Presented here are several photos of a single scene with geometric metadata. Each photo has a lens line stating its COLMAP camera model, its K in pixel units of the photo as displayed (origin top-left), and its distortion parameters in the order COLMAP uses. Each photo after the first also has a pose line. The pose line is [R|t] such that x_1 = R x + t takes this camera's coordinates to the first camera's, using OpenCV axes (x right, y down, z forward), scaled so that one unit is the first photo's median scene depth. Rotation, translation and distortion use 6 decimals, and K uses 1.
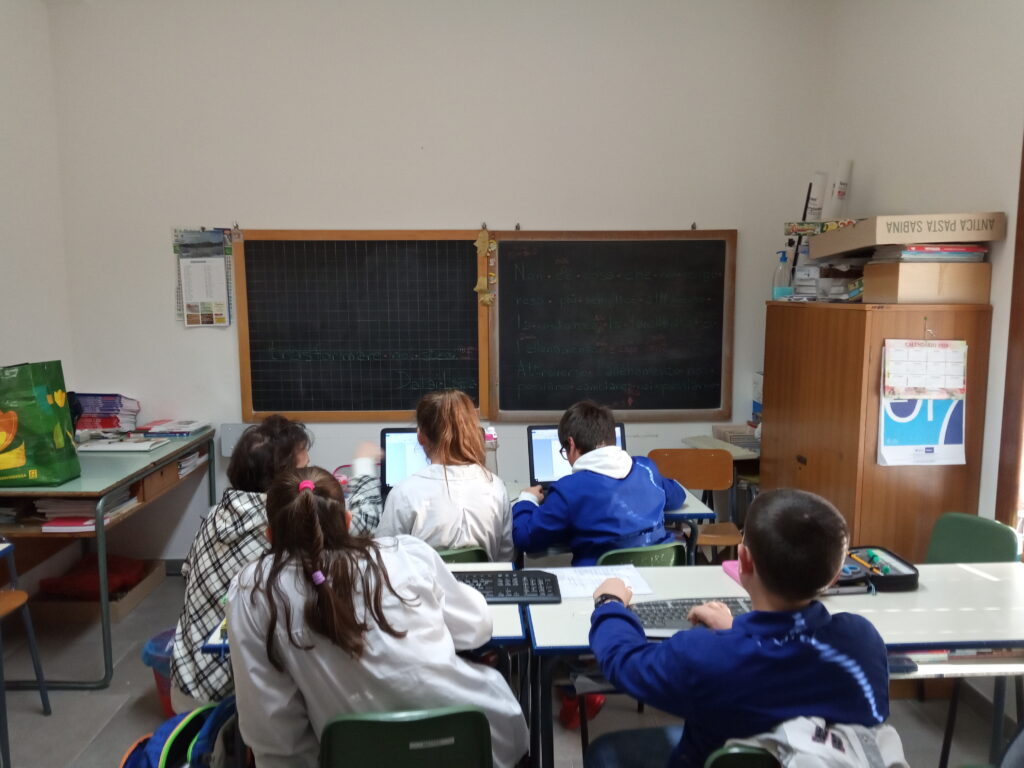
lens RADIAL K [[763.9, 0, 511.1], [0, 763.9, 384.3], [0, 0, 1]] dist [0.041081, -0.007397]
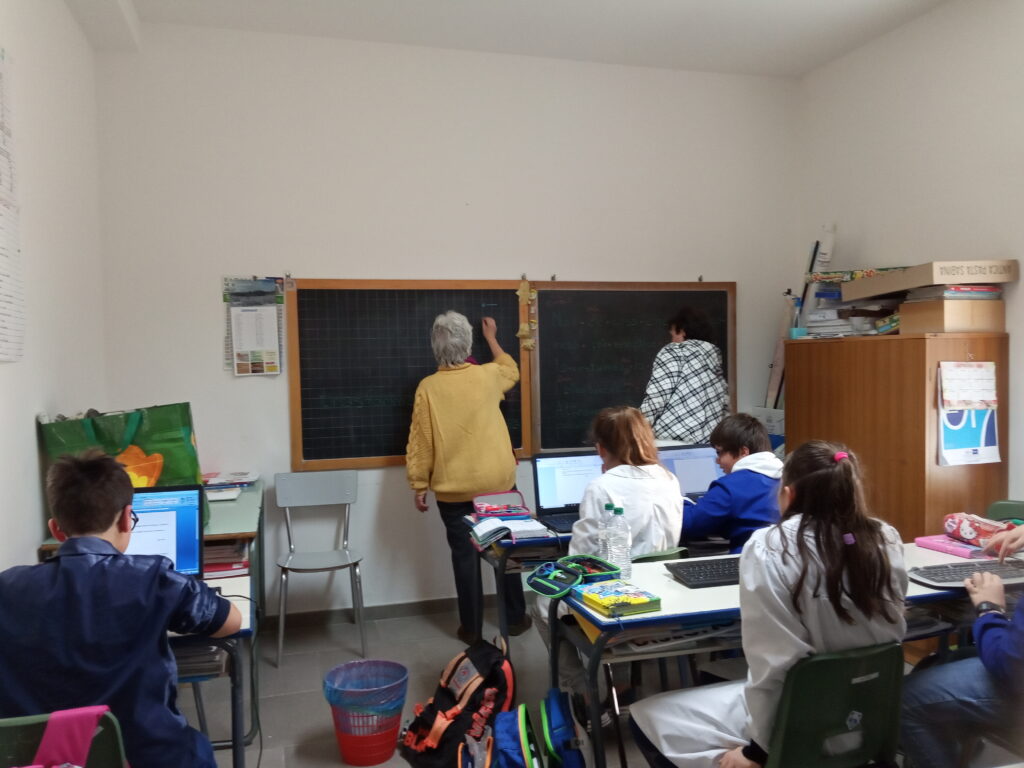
lens RADIAL K [[763.9, 0, 513.9], [0, 763.9, 380.2], [0, 0, 1]] dist [0.041081, -0.007397]
pose [[0.975146, -0.022868, 0.220380, -0.294664], [0.043692, 0.994975, -0.090085, 0.034561], [-0.217213, 0.097475, 0.971245, -0.026594]]
